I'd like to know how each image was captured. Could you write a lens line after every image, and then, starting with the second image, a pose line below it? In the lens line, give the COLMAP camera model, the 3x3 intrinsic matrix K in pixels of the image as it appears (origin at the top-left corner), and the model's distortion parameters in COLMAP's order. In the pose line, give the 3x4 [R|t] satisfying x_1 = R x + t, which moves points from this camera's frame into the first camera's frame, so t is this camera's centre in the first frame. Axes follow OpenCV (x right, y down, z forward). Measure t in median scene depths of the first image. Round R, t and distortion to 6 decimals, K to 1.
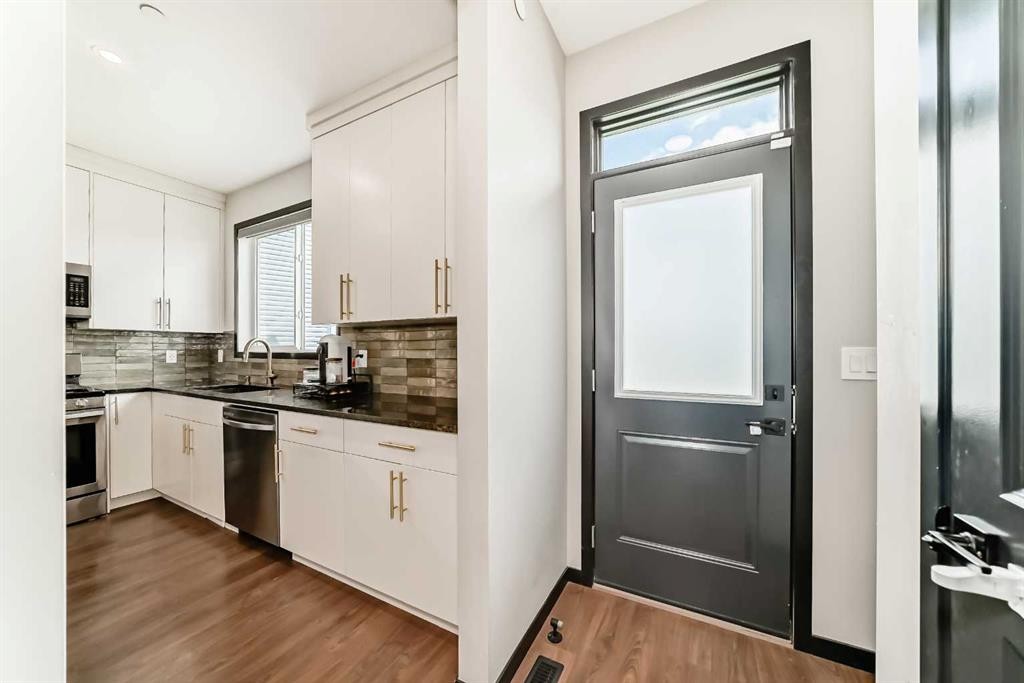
lens RADIAL K [[356.3, 0, 506.8], [0, 356.3, 350.8], [0, 0, 1]] dist [-0.000478, 0.000060]
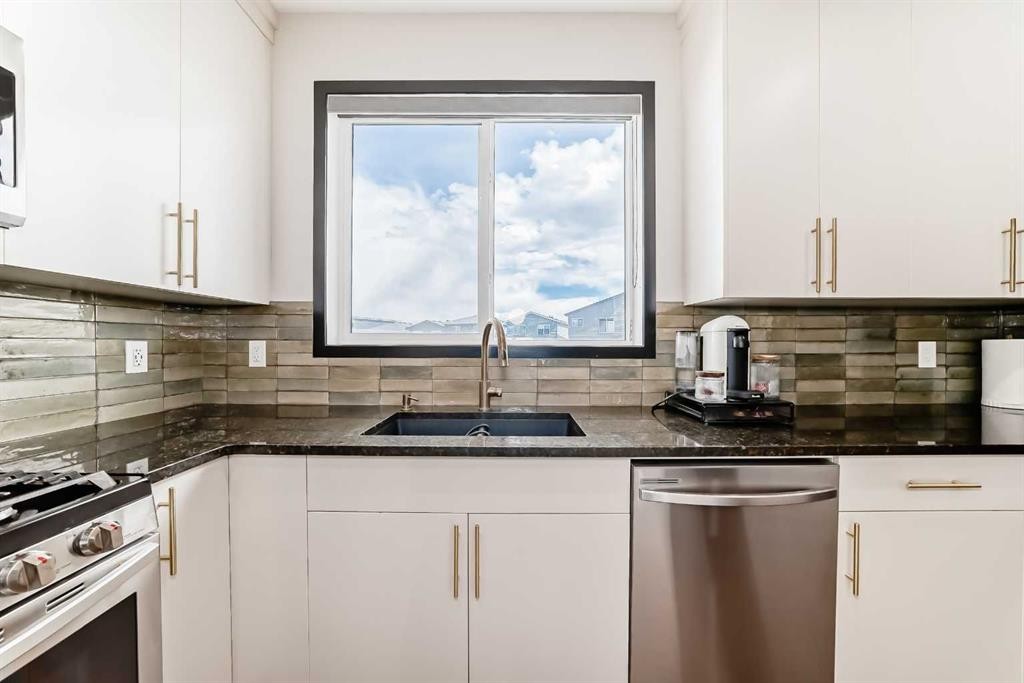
lens RADIAL K [[378.9, 0, 513.4], [0, 378.9, 341.1], [0, 0, 1]] dist [-0.003160, -0.000066]
pose [[0.870954, 0.000413, 0.491364, -1.139003], [-0.001771, 0.999996, 0.002298, -0.004633], [-0.491361, -0.002872, 0.870951, 0.623590]]
